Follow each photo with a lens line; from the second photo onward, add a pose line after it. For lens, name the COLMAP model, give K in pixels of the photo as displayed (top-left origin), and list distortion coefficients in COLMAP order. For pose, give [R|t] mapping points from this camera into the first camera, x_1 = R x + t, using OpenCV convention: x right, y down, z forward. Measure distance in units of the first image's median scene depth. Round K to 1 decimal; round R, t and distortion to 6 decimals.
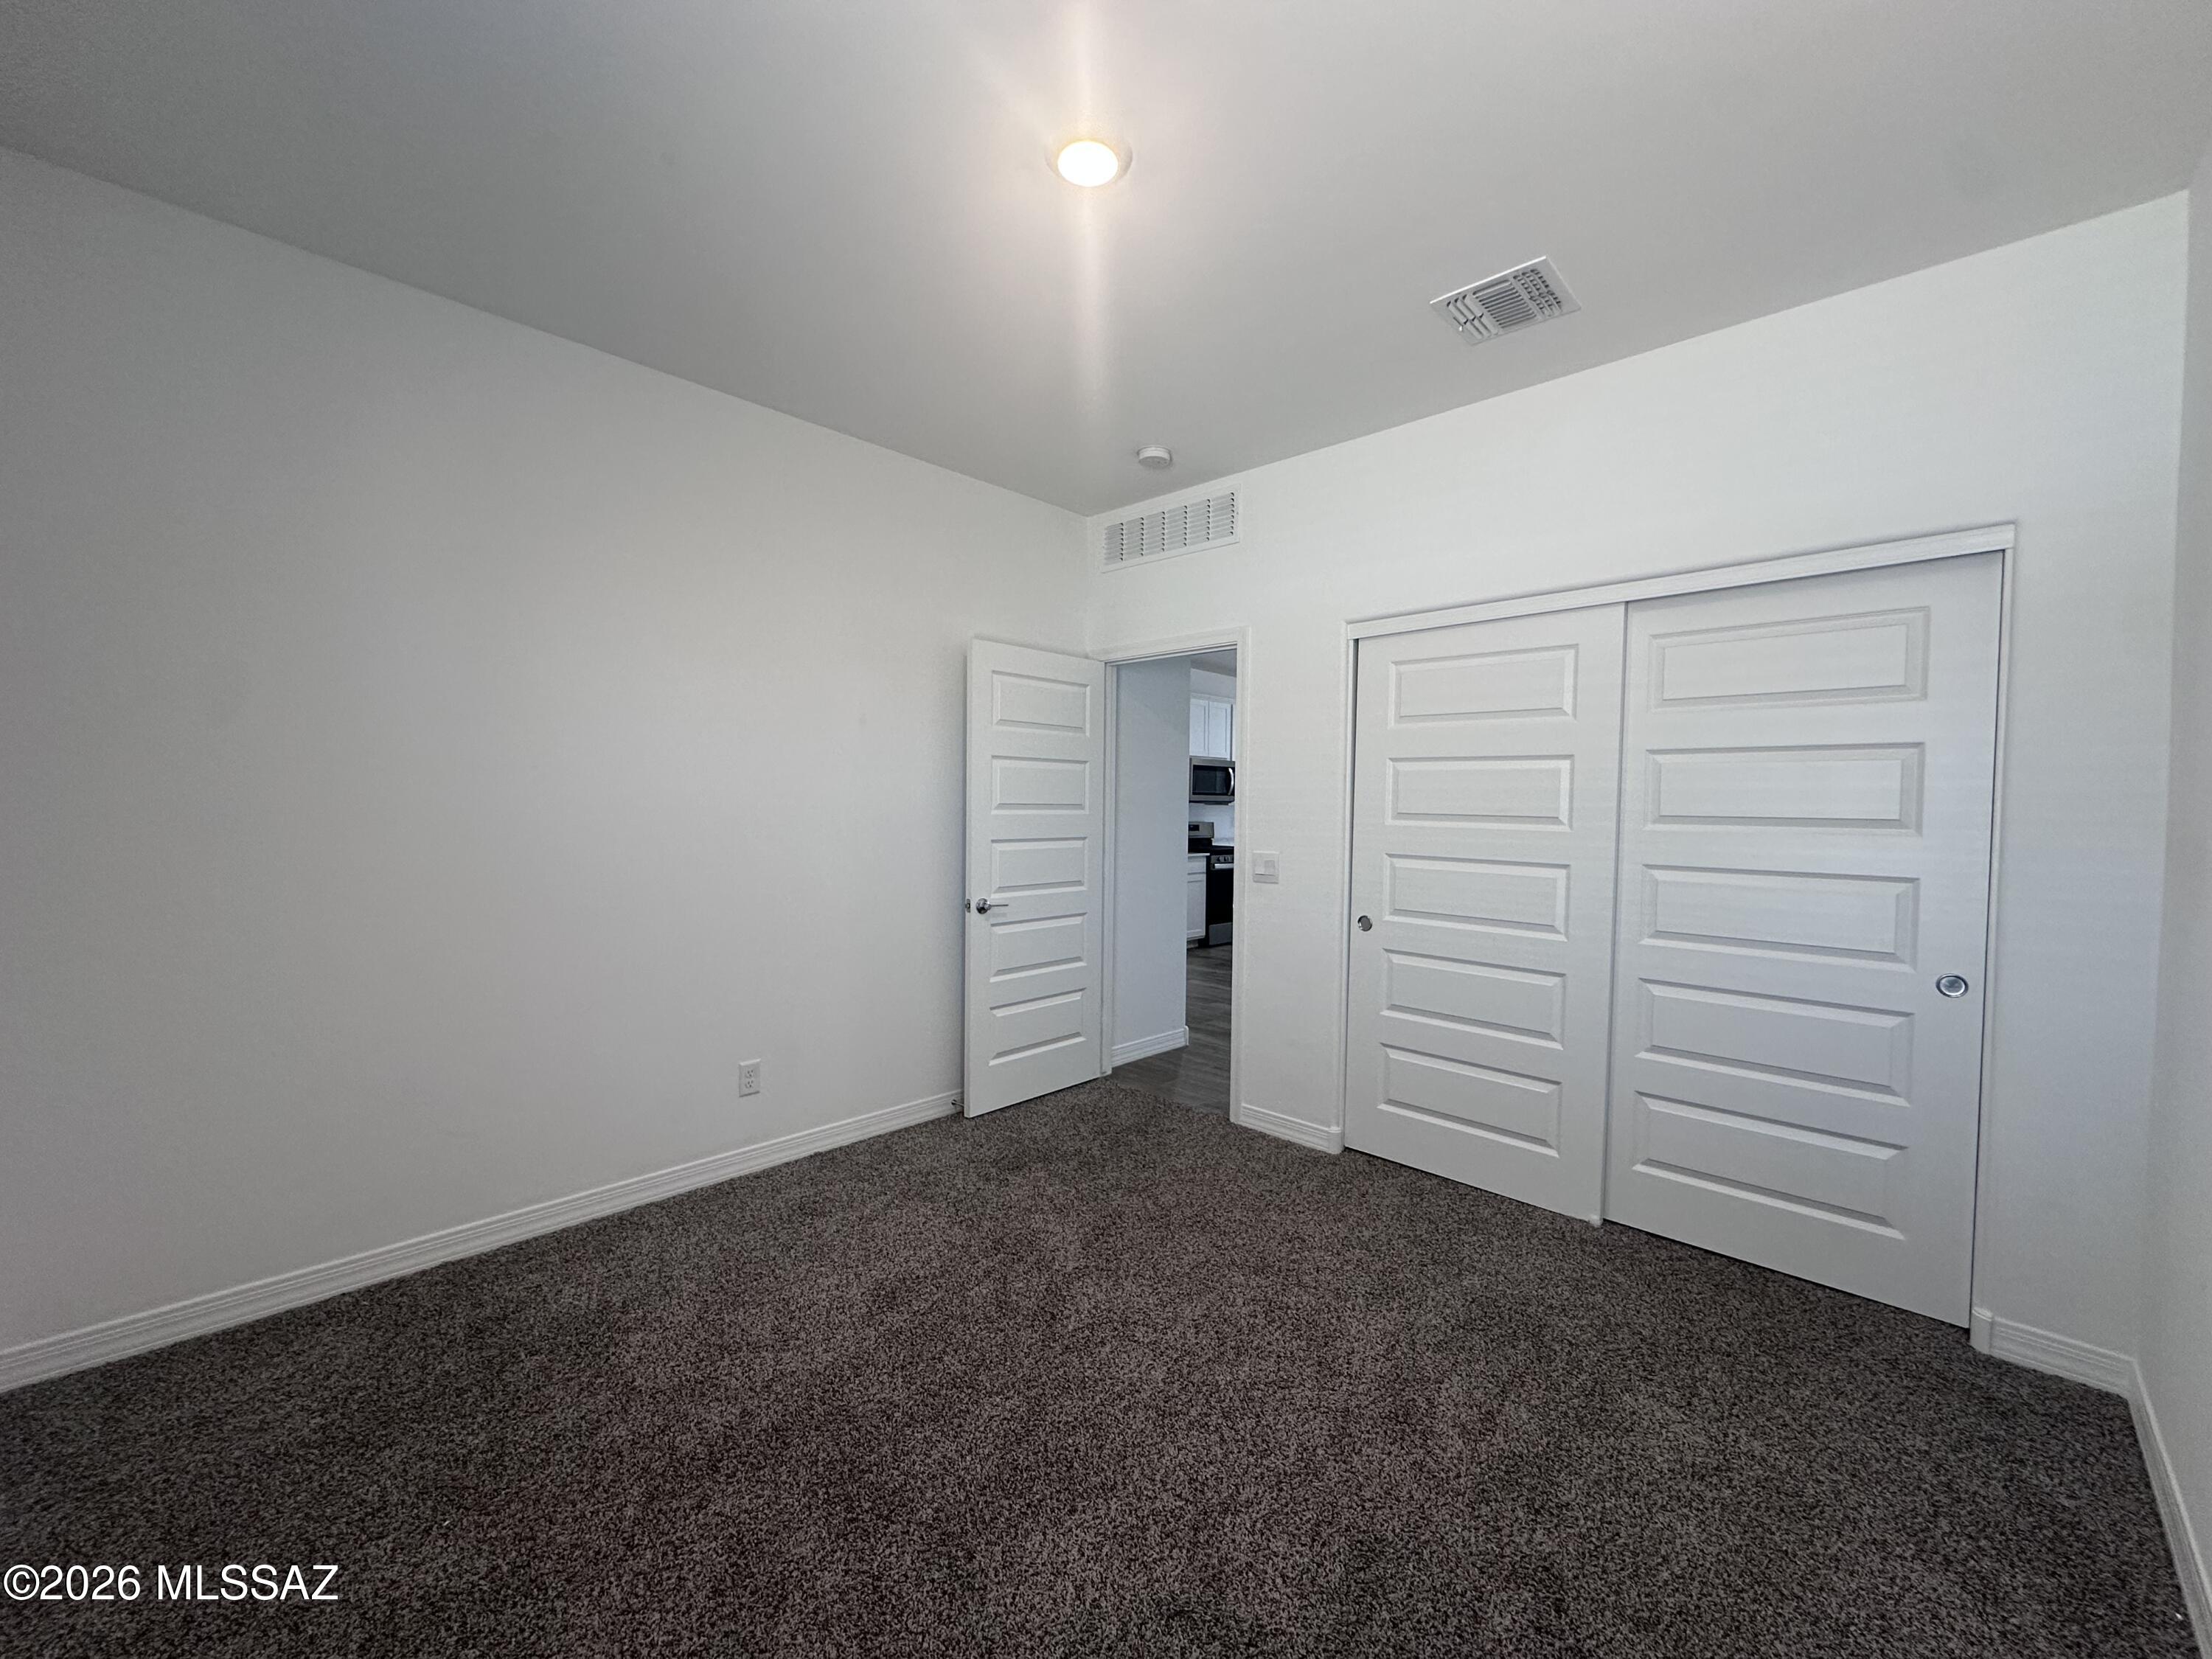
lens RADIAL K [[884.9, 0, 1106.8], [0, 884.9, 838.1], [0, 0, 1]] dist [-0.006036, 0.001529]
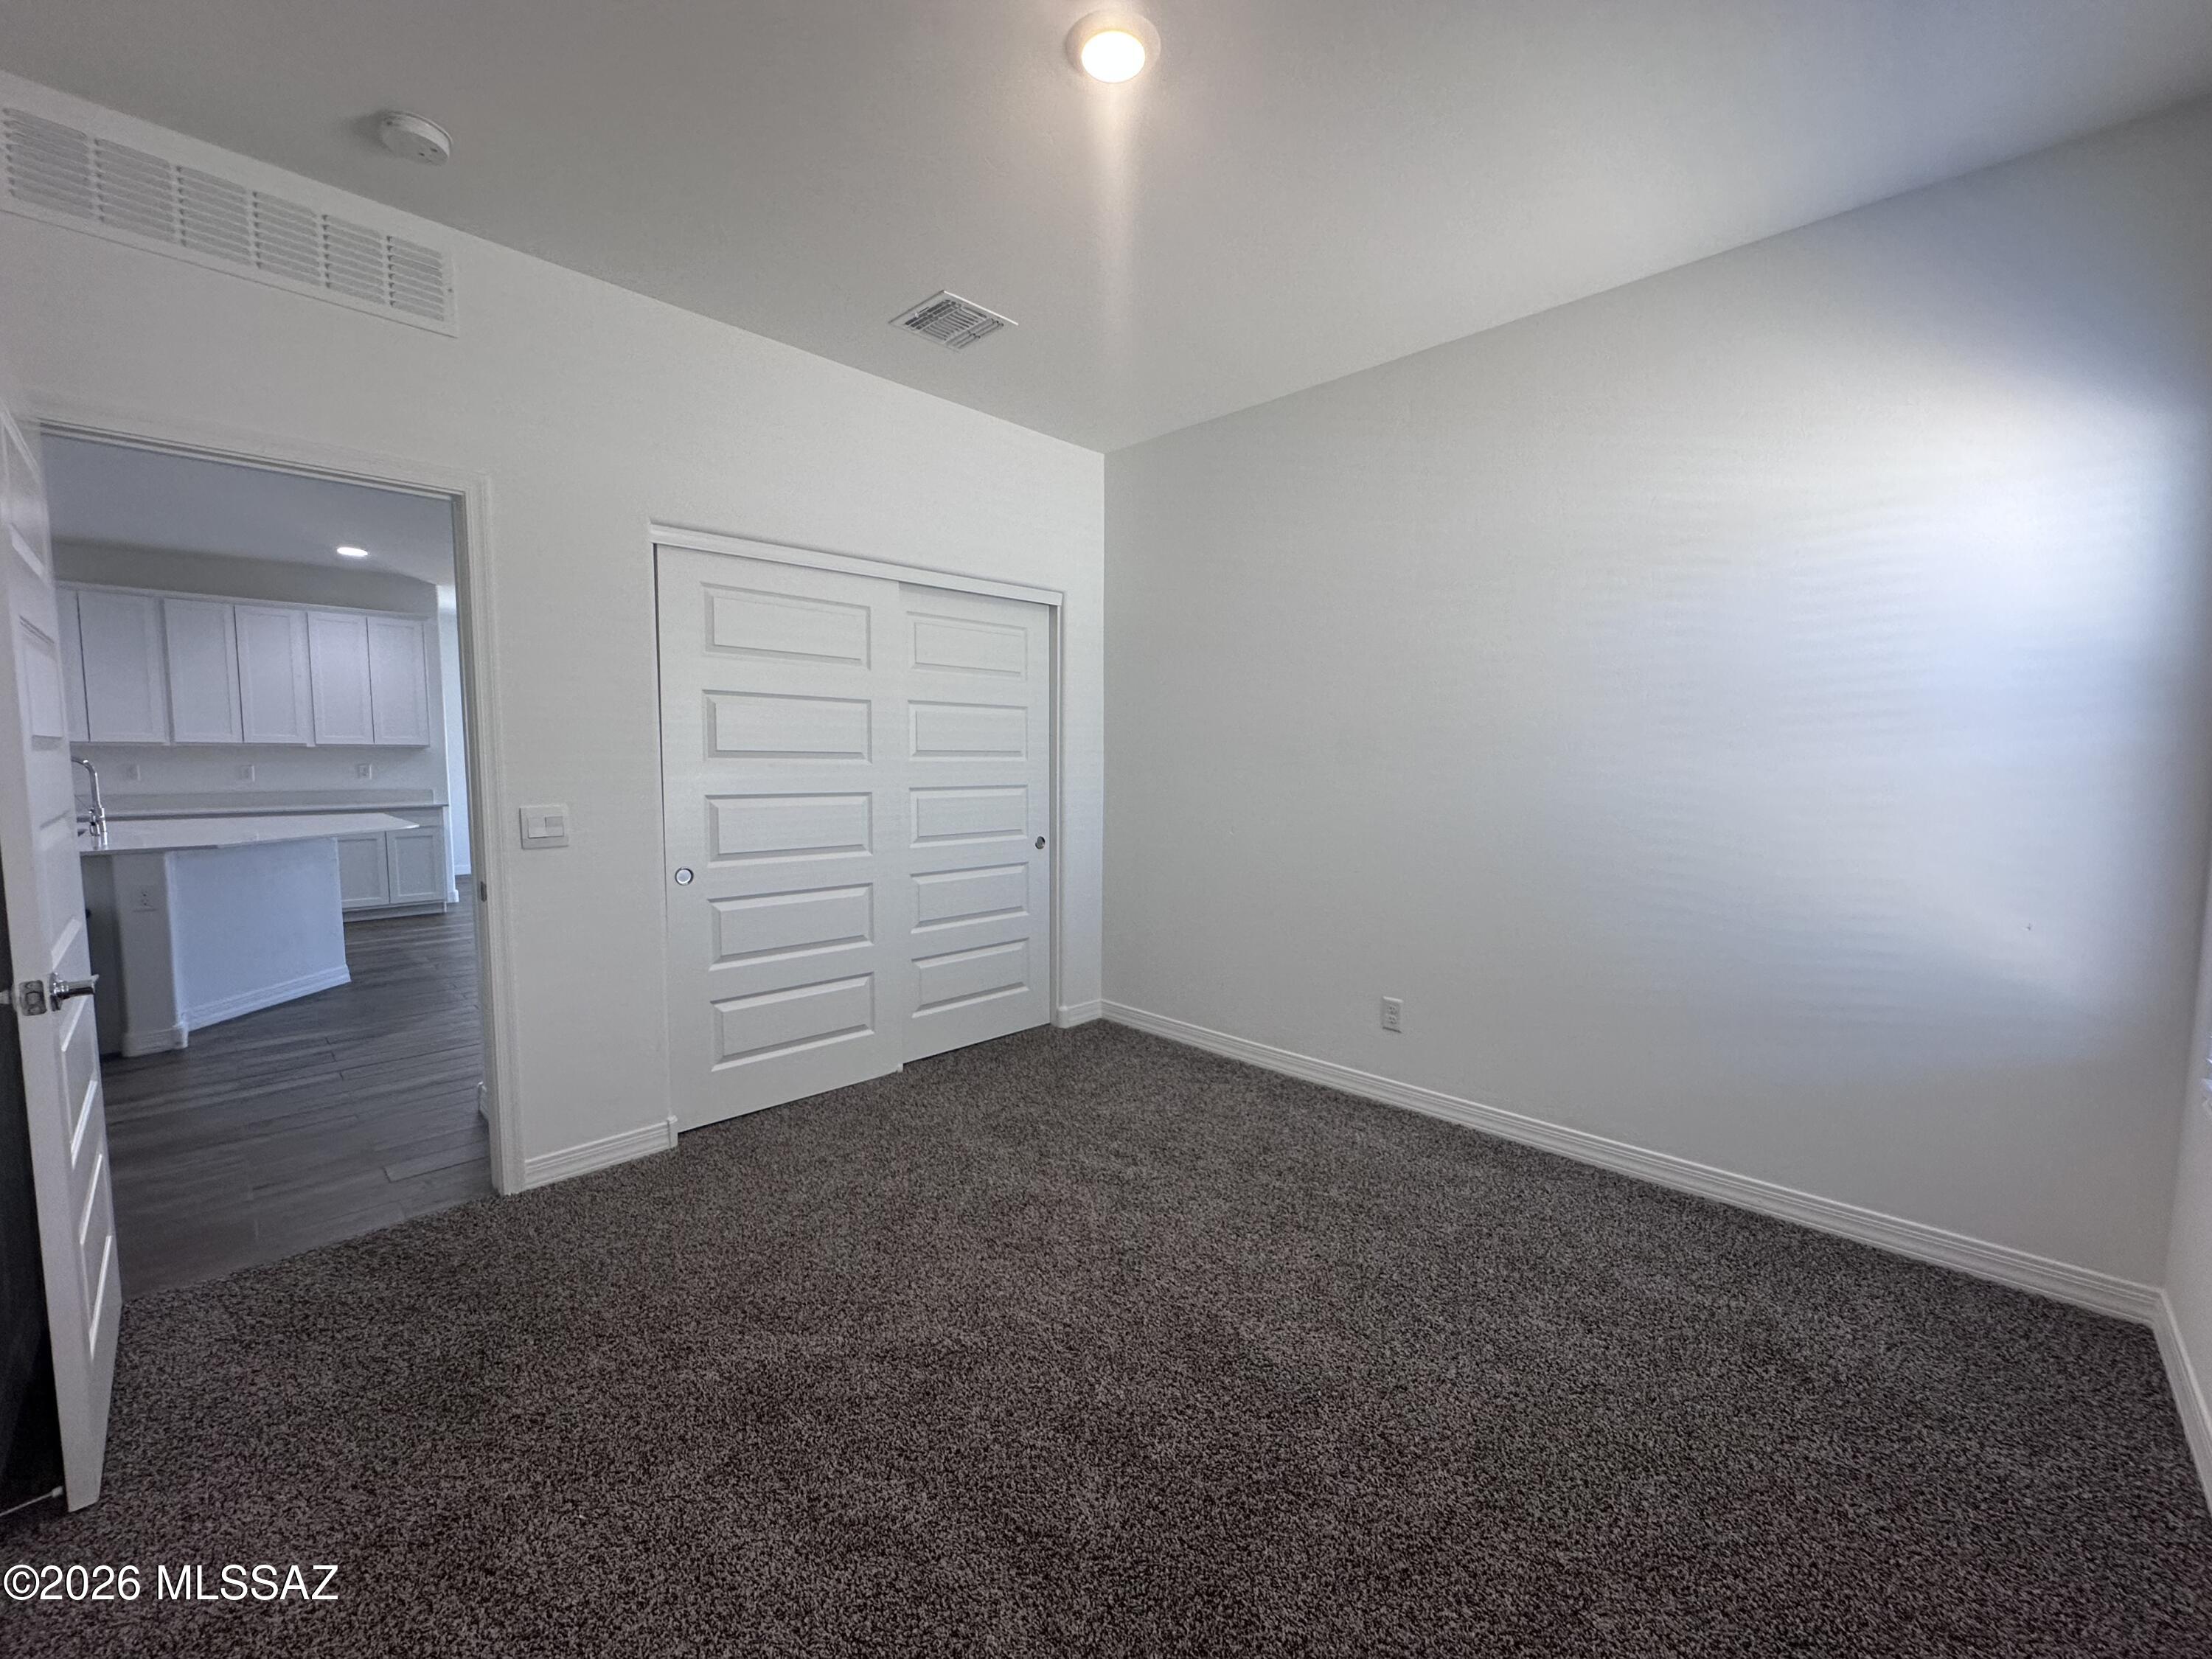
lens RADIAL K [[884.9, 0, 1113.7], [0, 884.9, 822.8], [0, 0, 1]] dist [-0.006036, 0.001529]
pose [[-0.003740, -0.086169, 0.996273, -0.689995], [0.029243, 0.995845, 0.086242, -0.023454], [-0.999565, 0.029457, -0.001205, 0.673458]]
